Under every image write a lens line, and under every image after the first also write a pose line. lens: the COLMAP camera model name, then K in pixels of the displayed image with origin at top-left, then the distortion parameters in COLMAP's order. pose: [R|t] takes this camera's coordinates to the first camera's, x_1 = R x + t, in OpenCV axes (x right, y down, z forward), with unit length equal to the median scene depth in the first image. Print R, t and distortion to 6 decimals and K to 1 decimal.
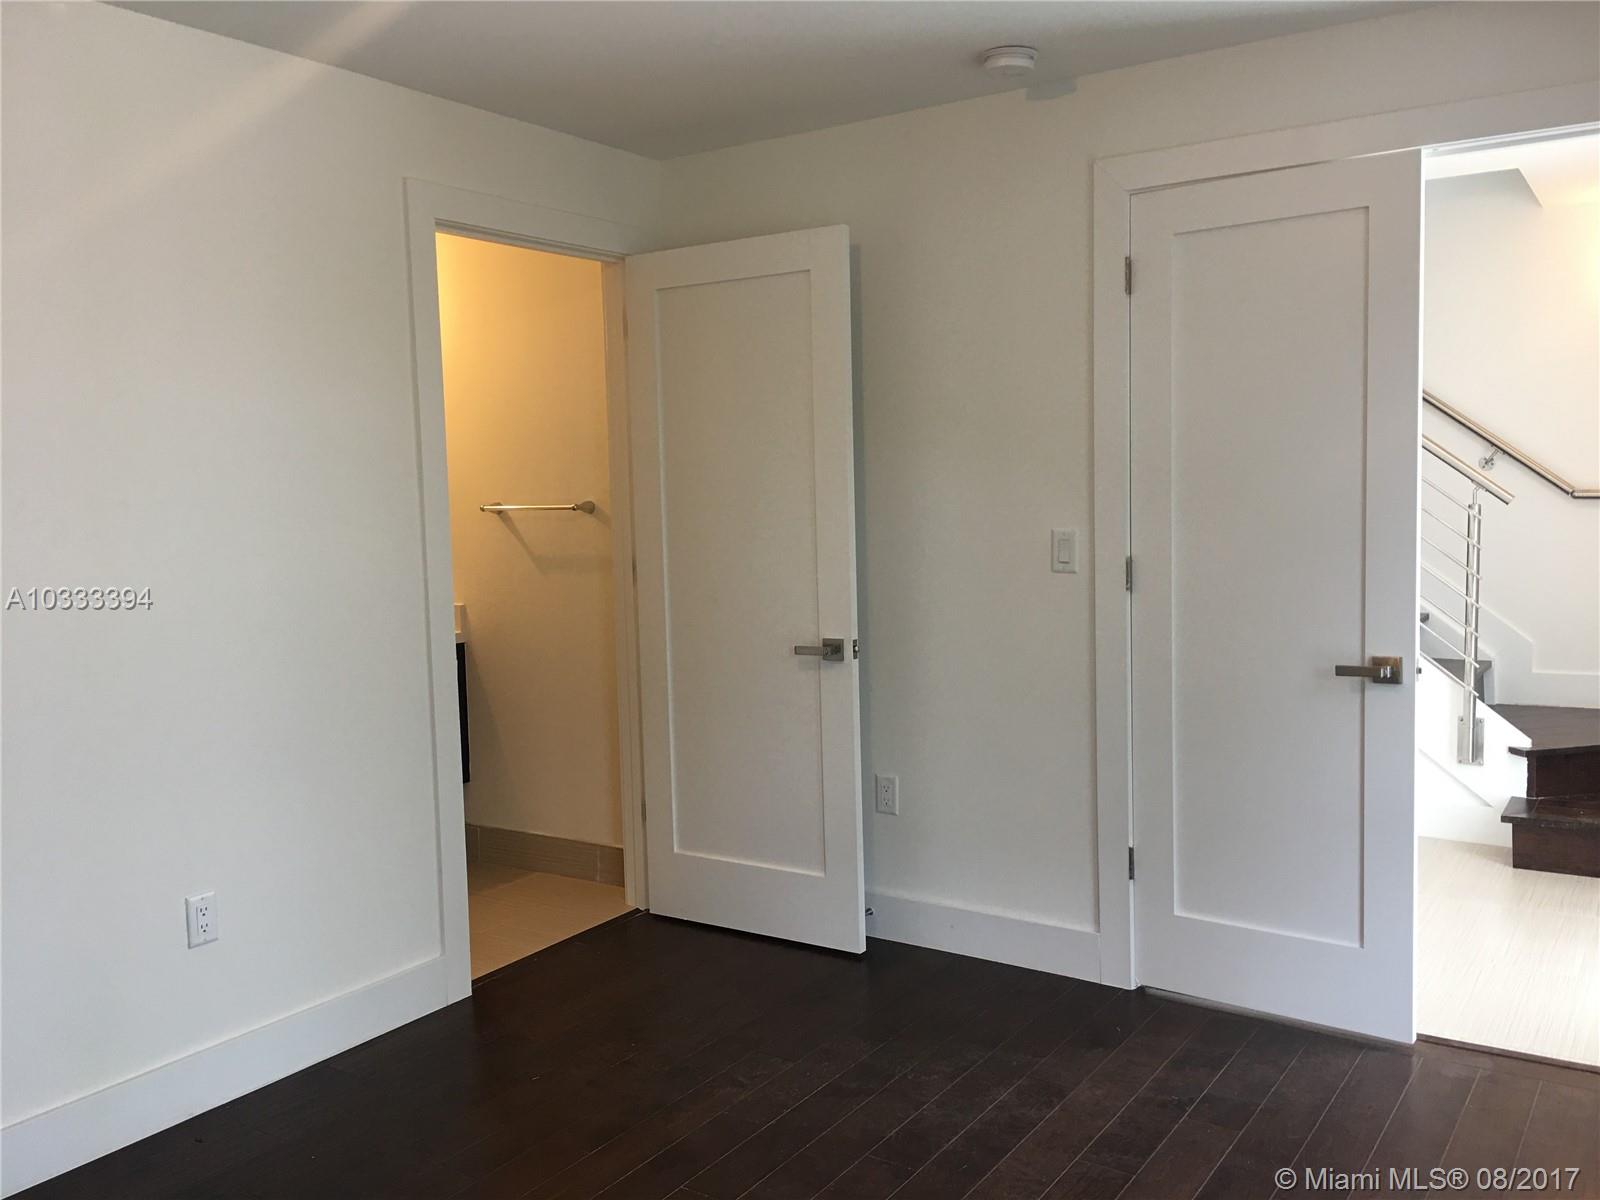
lens RADIAL K [[1381.0, 0, 791.7], [0, 1381.0, 584.8], [0, 0, 1]] dist [0.077056, -0.110397]
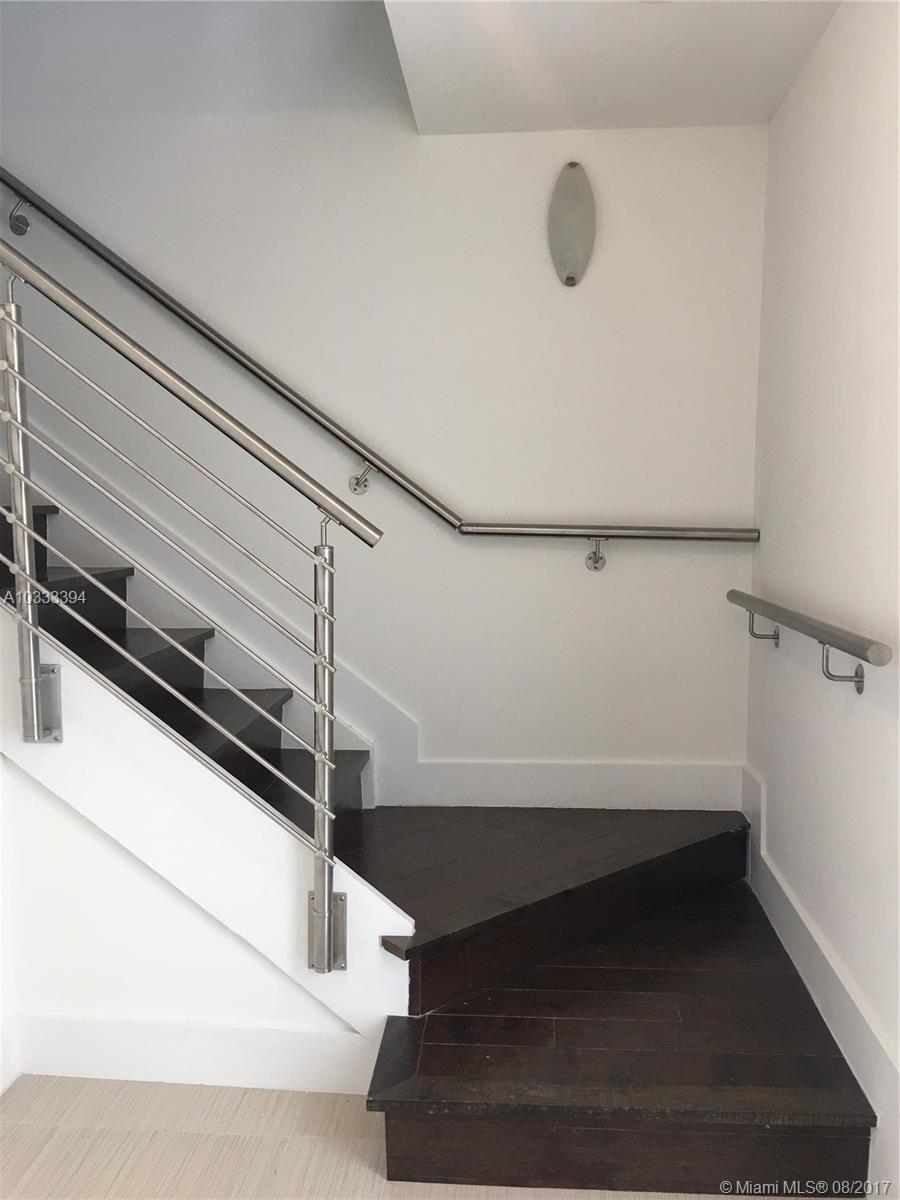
lens RADIAL K [[1035.8, 0, 450.0], [0, 1035.8, 600.0], [0, 0, 1]] dist [0.077056, -0.110397]
pose [[0.872439, -0.021701, 0.488241, 0.316146], [0.014481, 0.999723, 0.018558, -0.041814], [-0.488508, -0.009120, 0.872512, 0.582998]]
